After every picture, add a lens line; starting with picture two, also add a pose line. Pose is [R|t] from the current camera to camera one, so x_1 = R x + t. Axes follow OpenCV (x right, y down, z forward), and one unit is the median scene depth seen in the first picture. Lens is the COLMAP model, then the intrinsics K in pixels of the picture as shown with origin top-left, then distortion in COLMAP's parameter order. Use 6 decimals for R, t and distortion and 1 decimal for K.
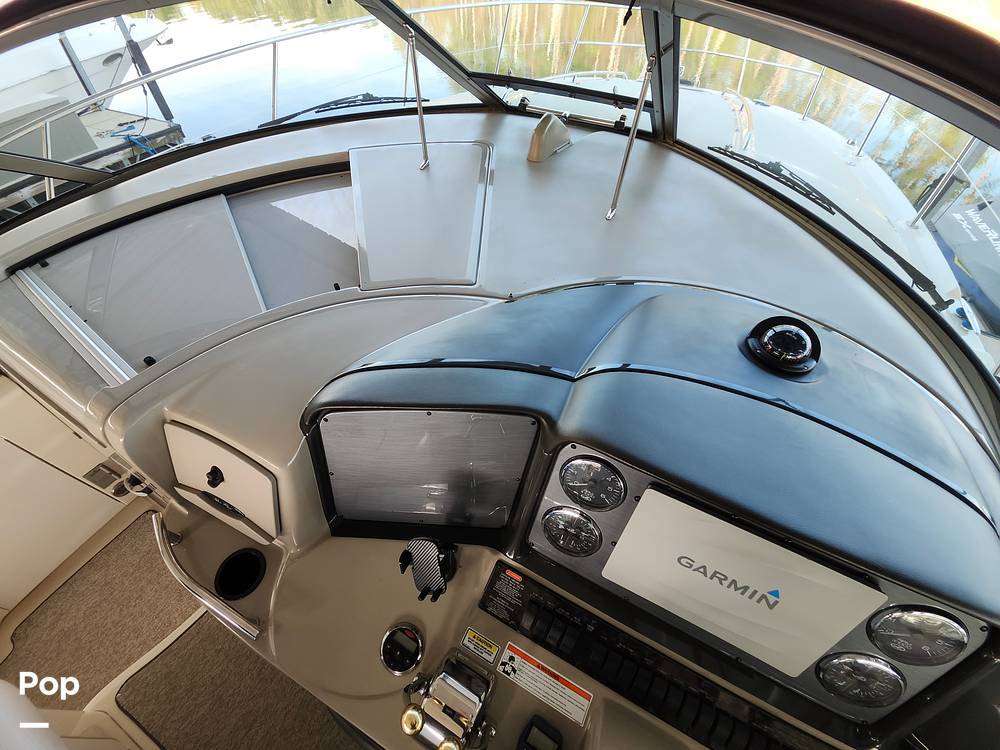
lens RADIAL K [[392.4, 0, 490.8], [0, 392.4, 374.5], [0, 0, 1]] dist [0.000330, -0.011031]
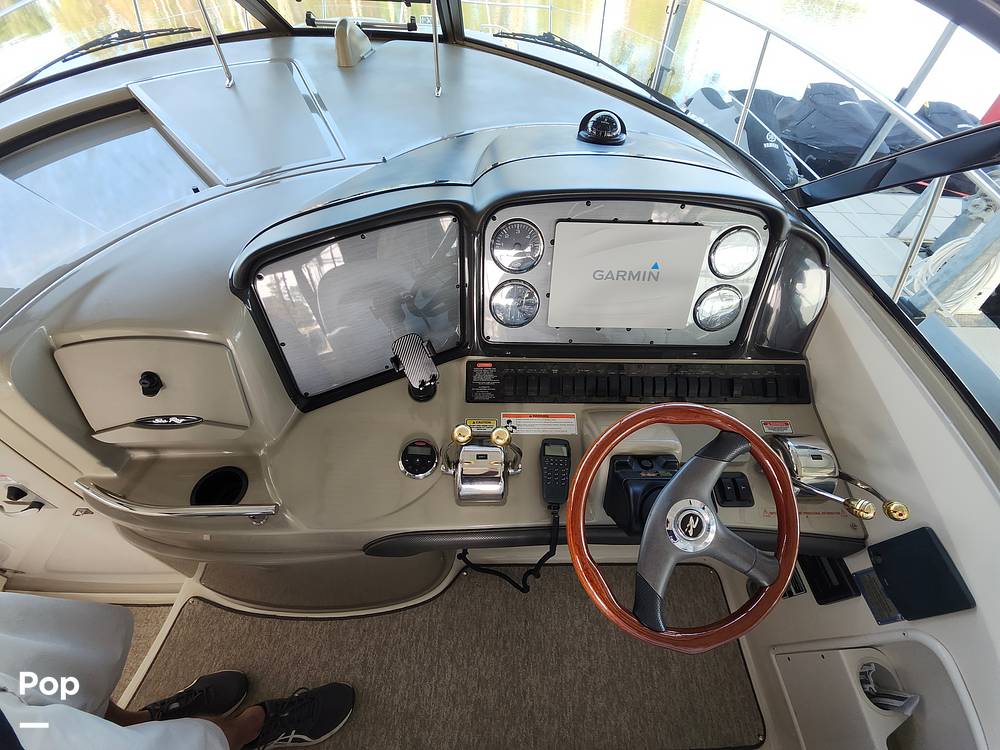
lens RADIAL K [[393.5, 0, 505.1], [0, 393.5, 376.0], [0, 0, 1]] dist [0.000103, -0.008979]
pose [[0.870390, -0.365682, 0.329693, -0.284303], [0.353124, 0.930264, 0.099561, 0.441371], [-0.343109, 0.029765, 0.938824, -0.124126]]
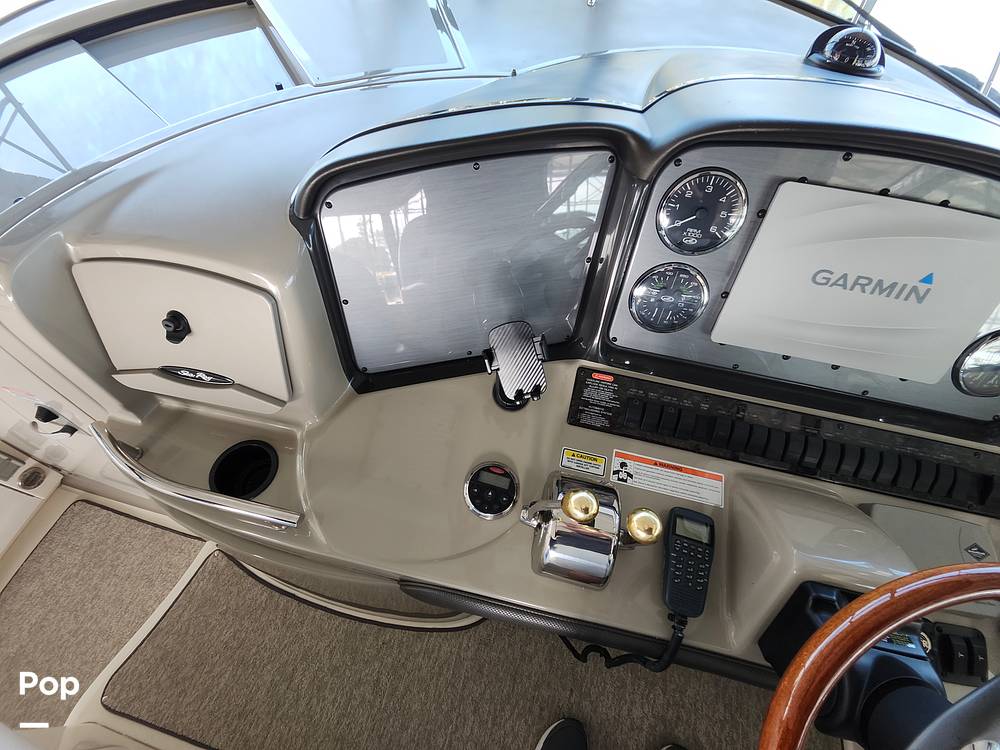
lens RADIAL K [[394.9, 0, 492.6], [0, 394.9, 371.7], [0, 0, 1]] dist [0.000085, -0.010853]
pose [[0.967735, -0.198830, 0.154773, -0.289177], [0.182681, 0.976714, 0.112509, 0.360300], [-0.173539, -0.080605, 0.981523, 0.219989]]
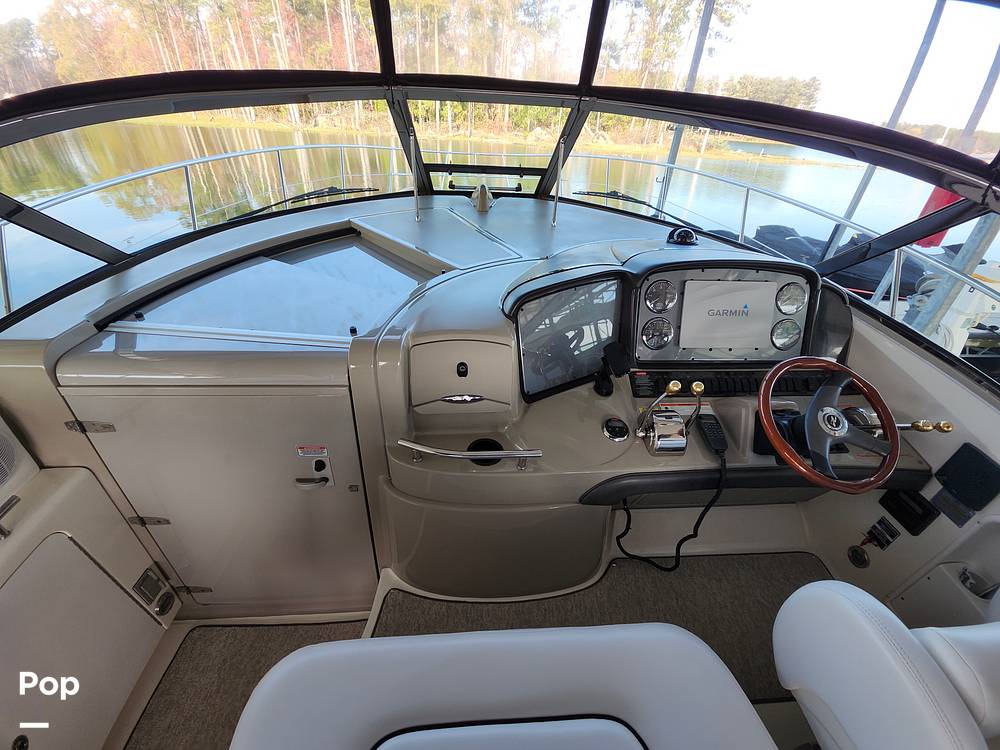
lens RADIAL K [[393.5, 0, 505.1], [0, 393.5, 376.0], [0, 0, 1]] dist [0.000103, -0.008979]
pose [[0.849798, -0.275775, 0.449211, -1.215203], [0.382546, 0.908963, -0.165663, 0.572390], [-0.362631, 0.312624, 0.877932, -0.296699]]
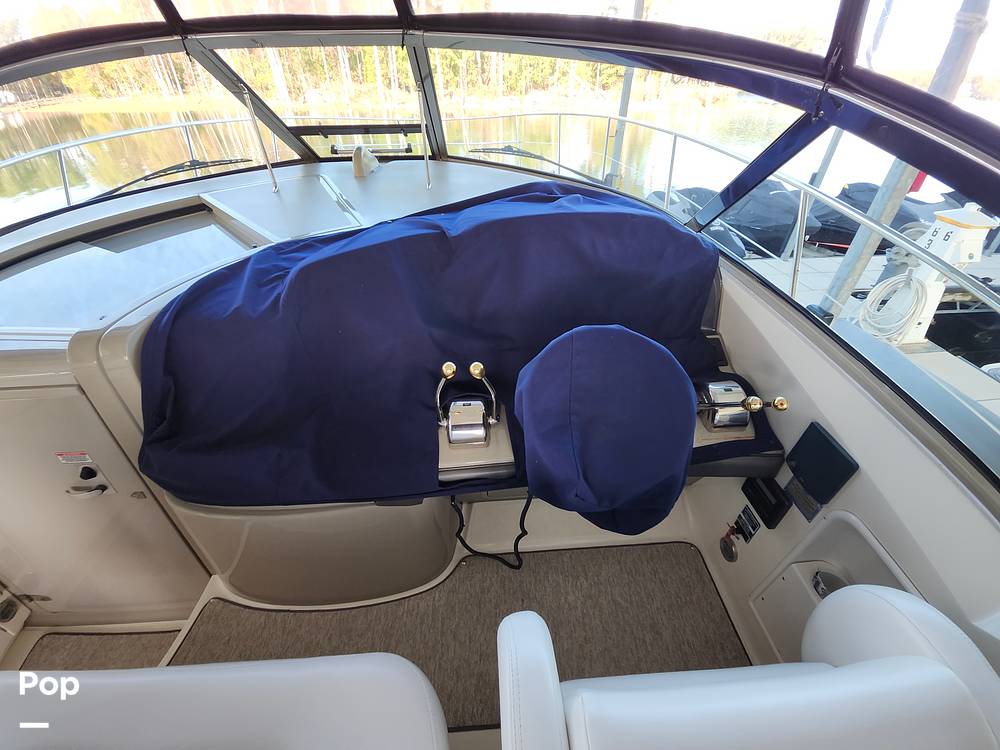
lens RADIAL K [[393.5, 0, 505.1], [0, 393.5, 376.0], [0, 0, 1]] dist [0.000103, -0.008979]
pose [[0.846181, -0.339582, 0.410684, -0.469185], [0.419299, 0.899905, -0.119829, 0.821774], [-0.328885, 0.273597, 0.903869, -0.387772]]
